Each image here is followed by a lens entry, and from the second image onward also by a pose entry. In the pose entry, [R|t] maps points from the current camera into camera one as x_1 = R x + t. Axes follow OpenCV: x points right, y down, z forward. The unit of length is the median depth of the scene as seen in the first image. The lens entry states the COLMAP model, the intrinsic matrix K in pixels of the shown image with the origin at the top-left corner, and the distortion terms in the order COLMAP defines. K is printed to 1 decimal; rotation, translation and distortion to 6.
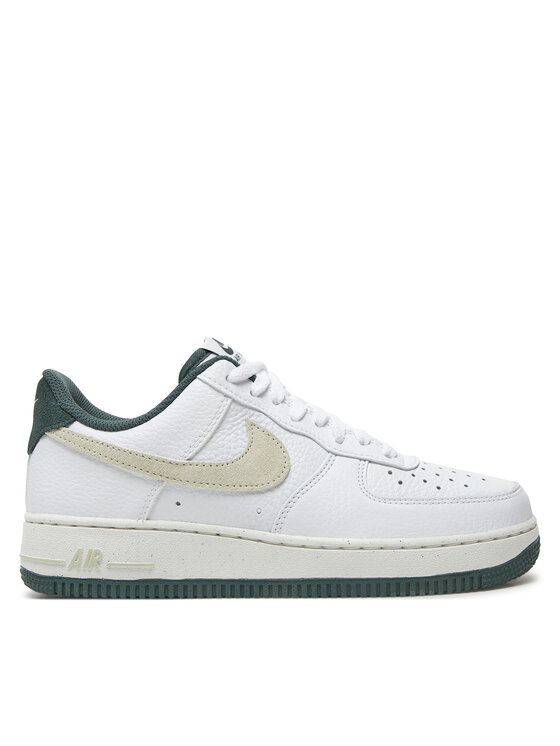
lens RADIAL K [[963.6, 0, 283.9], [0, 963.6, 375.1], [0, 0, 1]] dist [0.119096, 0.000000]
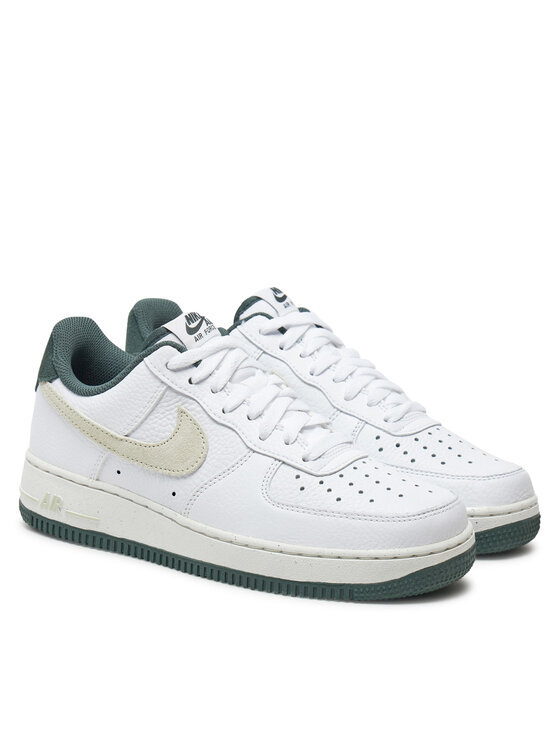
lens RADIAL K [[1768.8, 0, 279.4], [0, 1768.8, 371.2], [0, 0, 1]] dist [0.121860, 0.000000]
pose [[0.880905, 0.148720, -0.449320, 0.936513], [-0.038053, 0.968530, 0.245969, -0.479093], [0.471760, -0.199578, 0.858843, -0.619279]]
